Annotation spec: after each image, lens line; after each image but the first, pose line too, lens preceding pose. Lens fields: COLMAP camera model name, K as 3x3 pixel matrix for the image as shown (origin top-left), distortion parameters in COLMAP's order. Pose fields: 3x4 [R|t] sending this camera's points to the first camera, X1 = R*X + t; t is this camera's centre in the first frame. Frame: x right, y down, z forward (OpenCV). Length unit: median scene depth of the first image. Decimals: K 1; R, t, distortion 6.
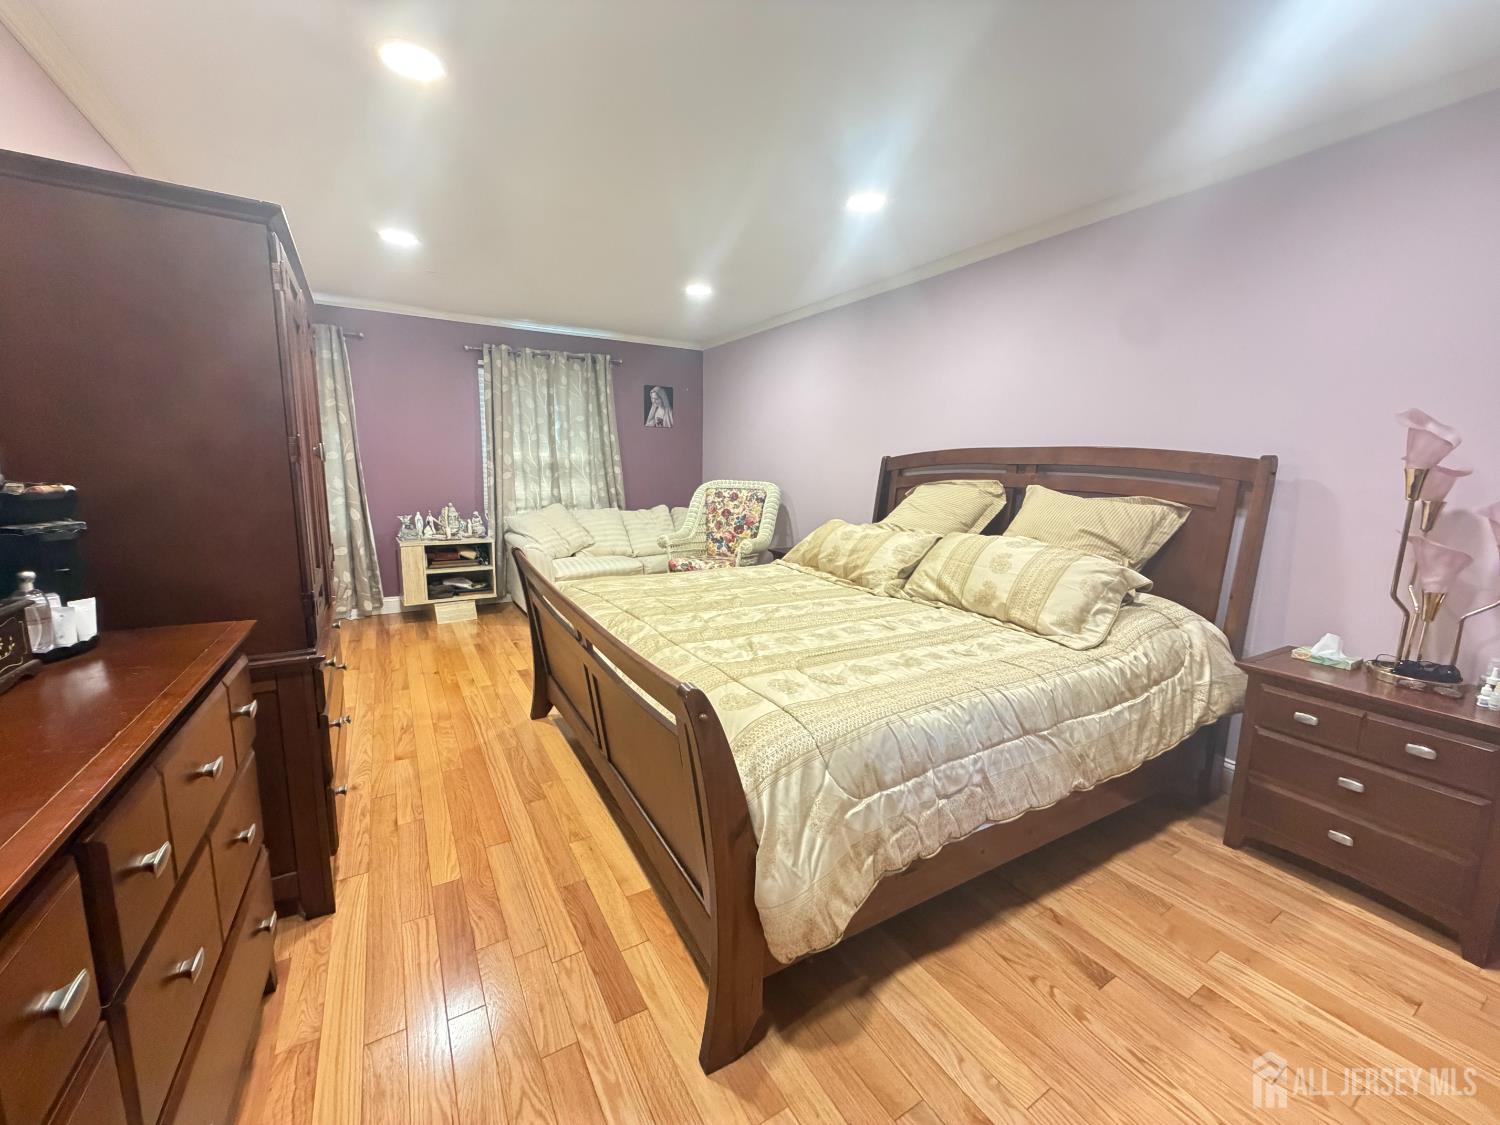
lens RADIAL K [[599.1, 0, 746.7], [0, 599.1, 561.5], [0, 0, 1]] dist [0.001724, 0.000110]
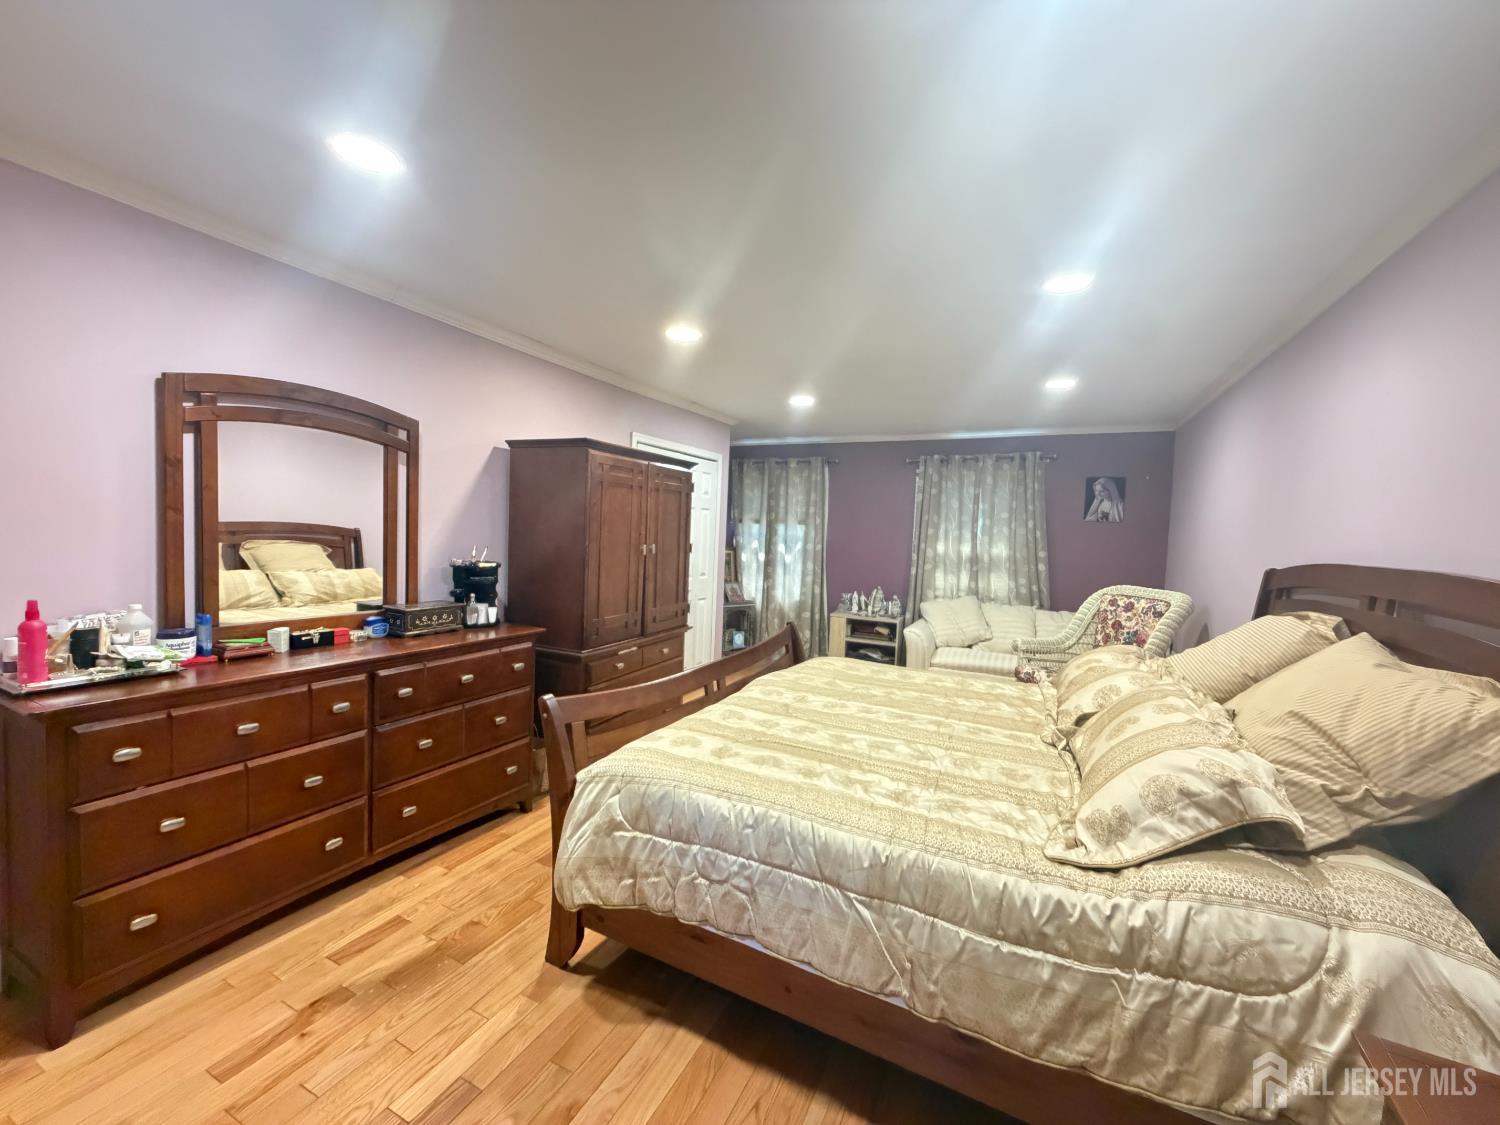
lens RADIAL K [[599.1, 0, 745.9], [0, 599.1, 563.4], [0, 0, 1]] dist [0.001724, 0.000110]
pose [[0.544533, 0.047940, -0.837368, 0.380105], [-0.162834, 0.985412, -0.049473, -0.040624], [0.822781, 0.163292, 0.544396, 0.109829]]
